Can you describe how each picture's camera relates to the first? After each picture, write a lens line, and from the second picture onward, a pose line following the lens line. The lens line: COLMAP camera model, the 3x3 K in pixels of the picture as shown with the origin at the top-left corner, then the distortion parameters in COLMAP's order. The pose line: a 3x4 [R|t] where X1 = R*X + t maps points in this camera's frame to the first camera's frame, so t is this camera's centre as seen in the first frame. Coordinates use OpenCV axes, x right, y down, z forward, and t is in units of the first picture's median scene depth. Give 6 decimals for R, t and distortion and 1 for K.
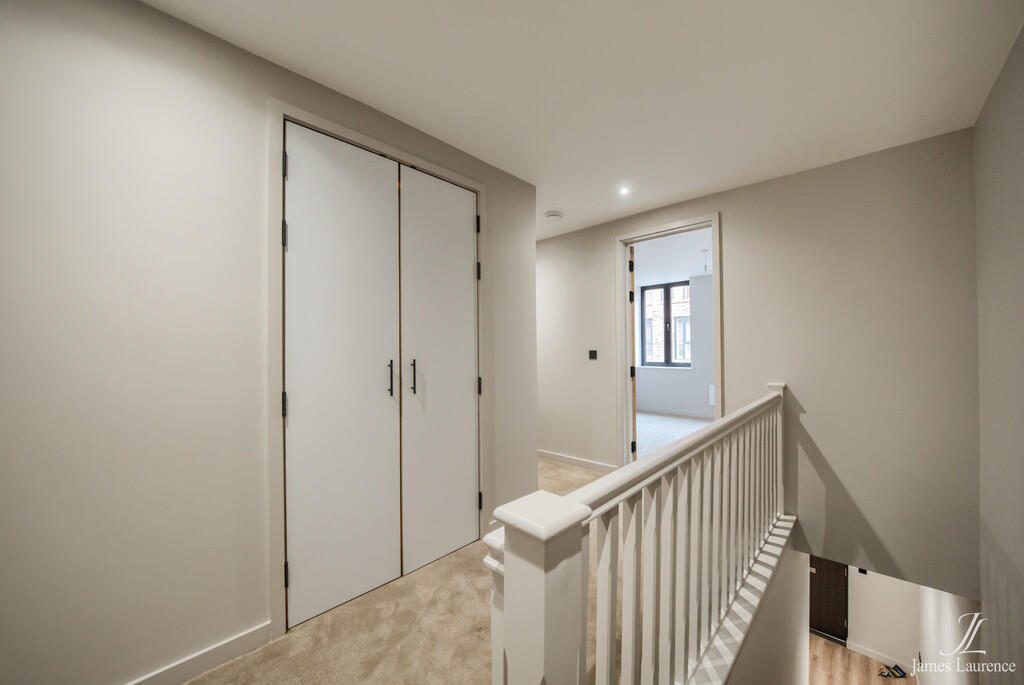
lens RADIAL K [[371.6, 0, 509.0], [0, 371.6, 349.3], [0, 0, 1]] dist [-0.010054, 0.000156]
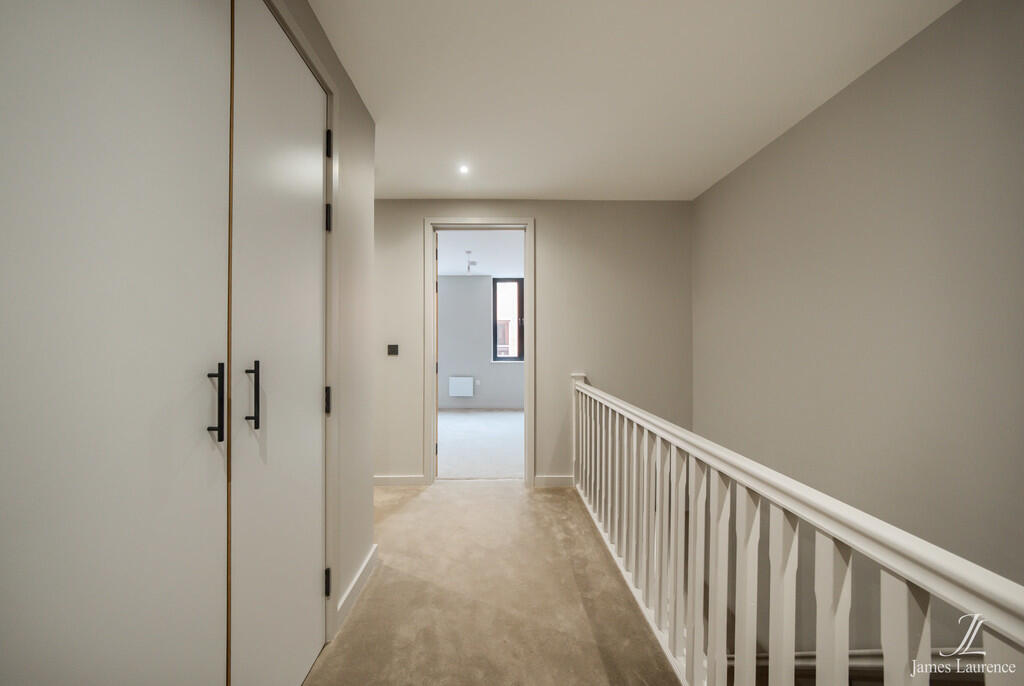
lens RADIAL K [[371.6, 0, 509.0], [0, 371.6, 349.8], [0, 0, 1]] dist [-0.010054, 0.000156]
pose [[0.708731, -0.002446, 0.705474, -0.254728], [-0.009546, 0.999869, 0.013057, 0.001091], [-0.705414, -0.015988, 0.708615, 0.275233]]
